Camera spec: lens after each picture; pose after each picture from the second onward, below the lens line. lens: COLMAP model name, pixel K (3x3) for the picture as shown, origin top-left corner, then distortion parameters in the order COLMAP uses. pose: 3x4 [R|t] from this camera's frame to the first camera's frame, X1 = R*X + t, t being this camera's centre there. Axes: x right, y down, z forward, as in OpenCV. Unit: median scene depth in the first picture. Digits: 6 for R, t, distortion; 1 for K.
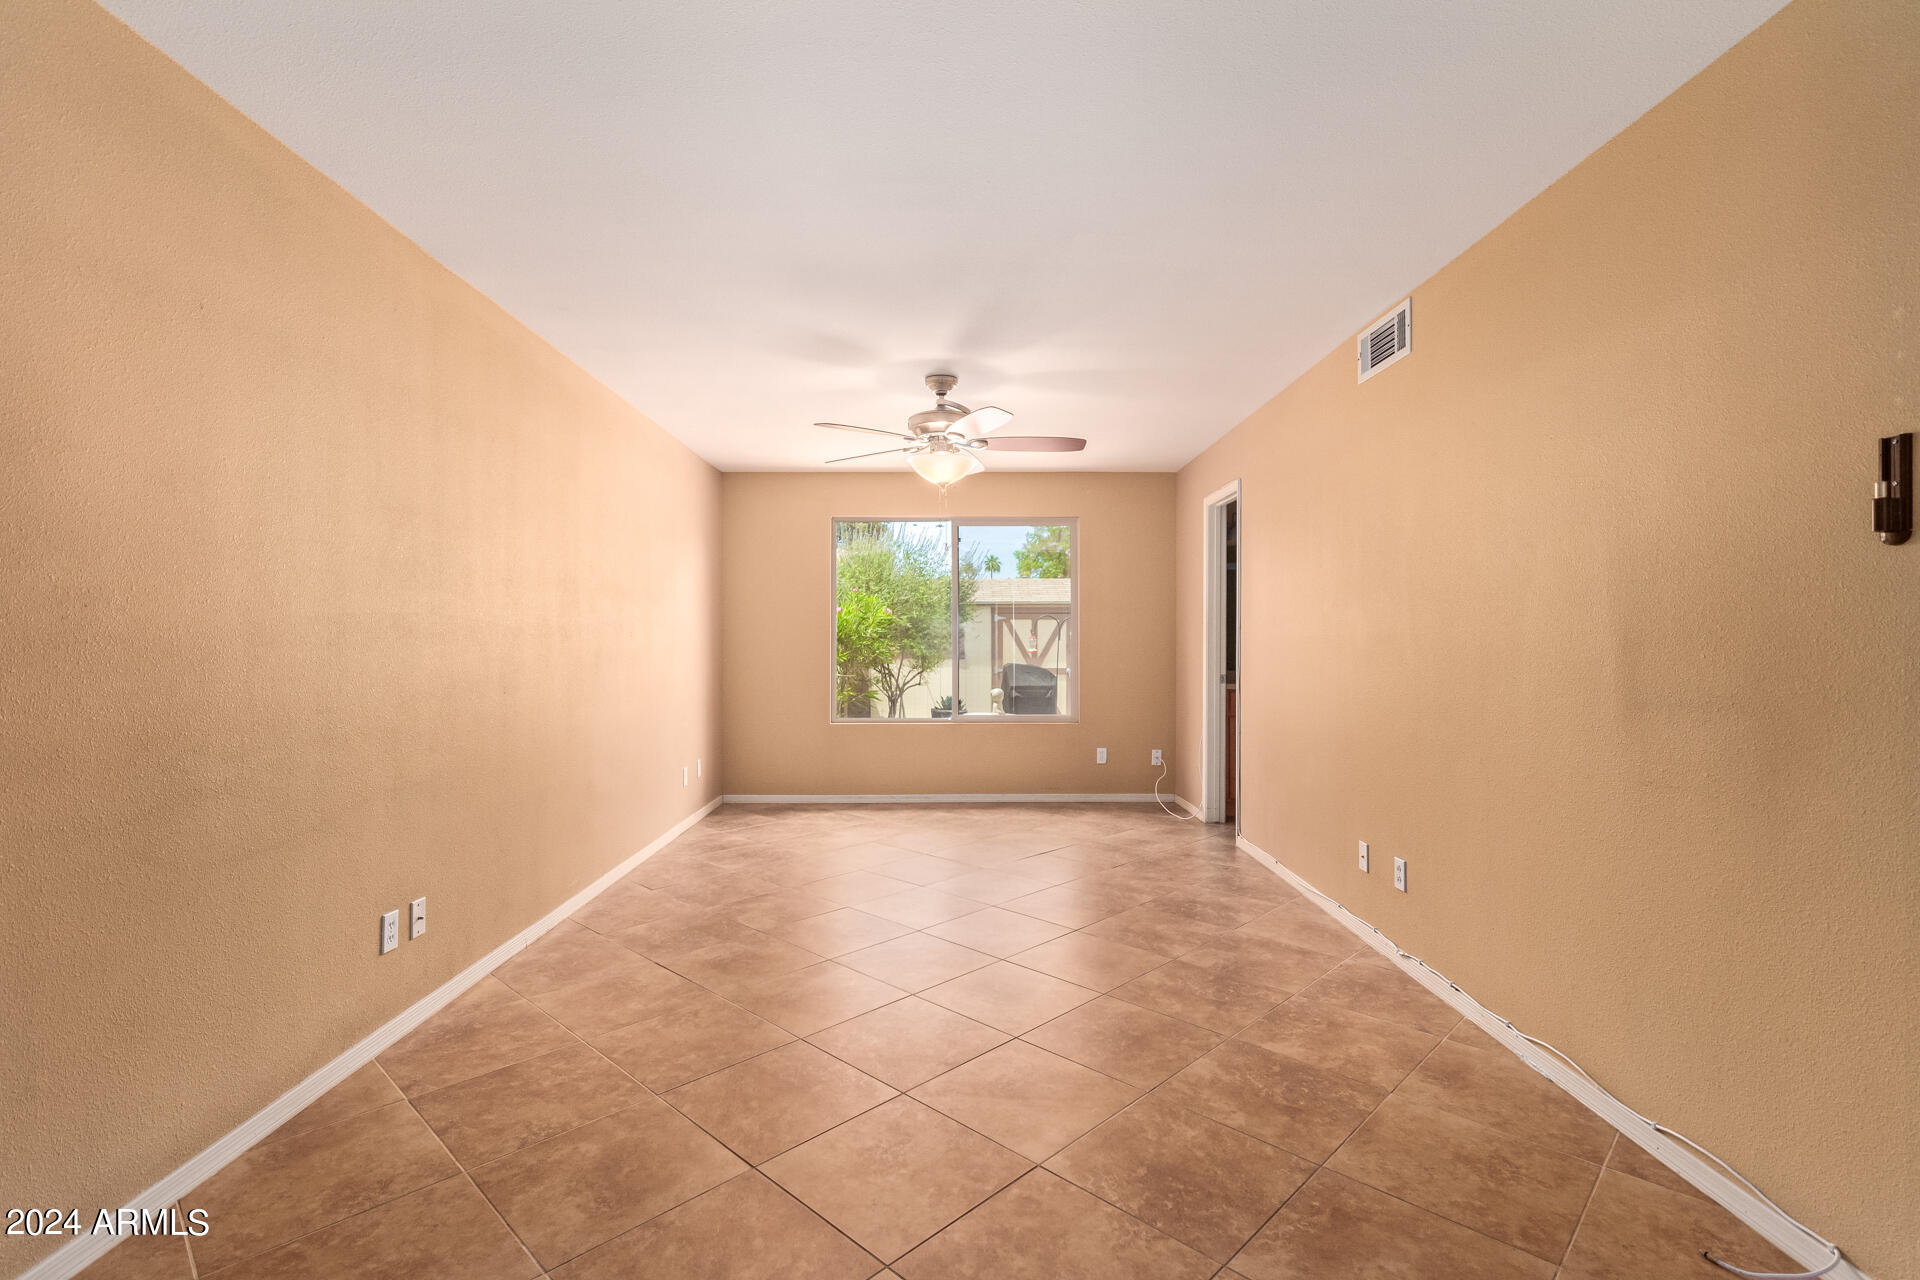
lens RADIAL K [[892.5, 0, 960.0], [0, 892.5, 640.0], [0, 0, 1]] dist [0.001826, 0.000278]
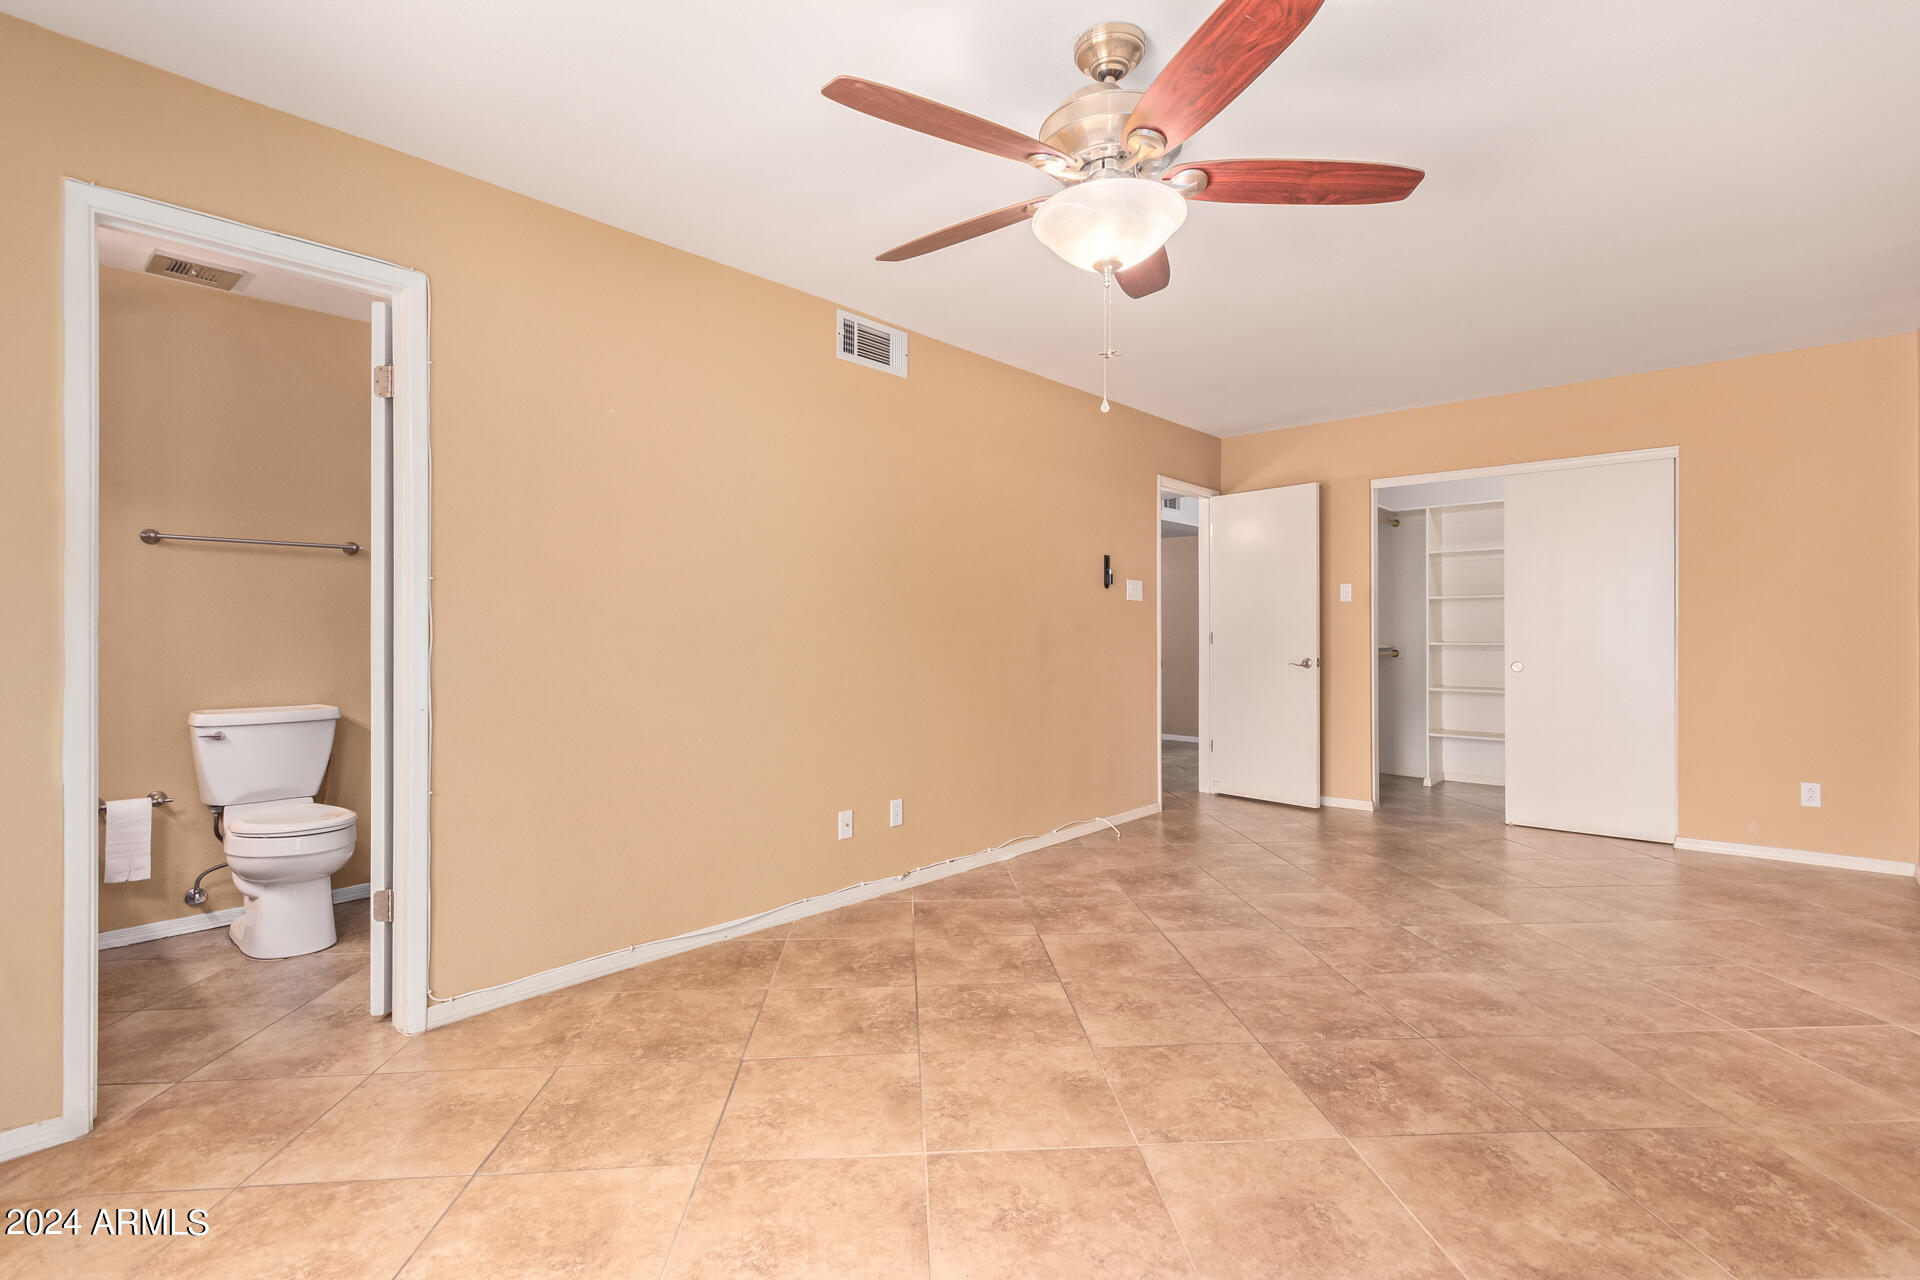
lens RADIAL K [[892.5, 0, 960.0], [0, 892.5, 640.0], [0, 0, 1]] dist [0.001826, 0.000278]
pose [[-0.743456, -0.002212, 0.668781, -0.320304], [0.004223, 0.999959, 0.008002, 0.022989], [-0.668771, 0.008773, -0.743417, 1.632643]]
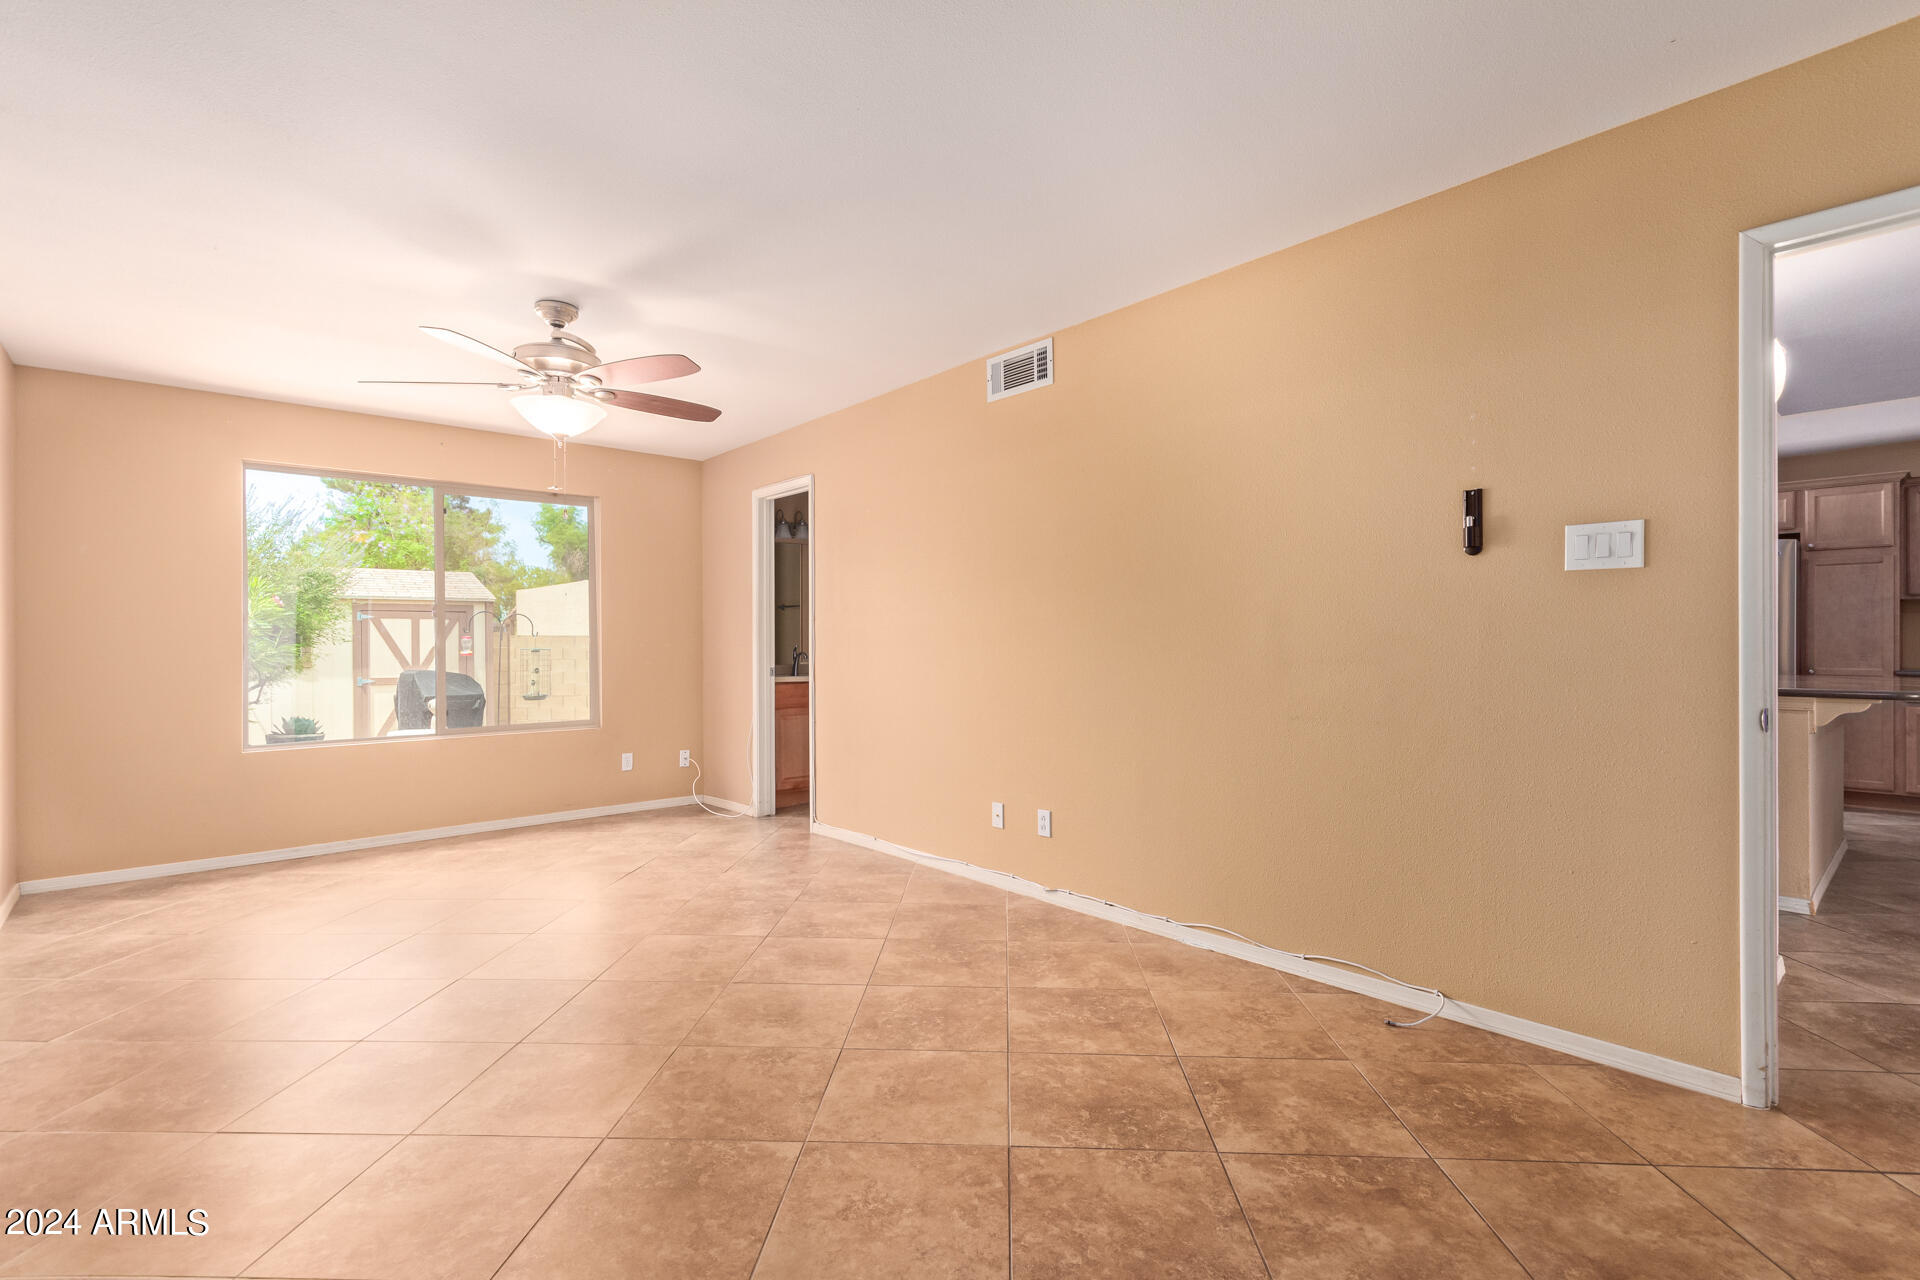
lens RADIAL K [[887.9, 0, 964.3], [0, 887.9, 642.6], [0, 0, 1]] dist [-0.001967, 0.000126]
pose [[0.747070, -0.004276, 0.664732, -0.328998], [0.007995, 0.999965, -0.002552, 0.023243], [-0.664698, 0.007221, 0.747078, 0.171422]]
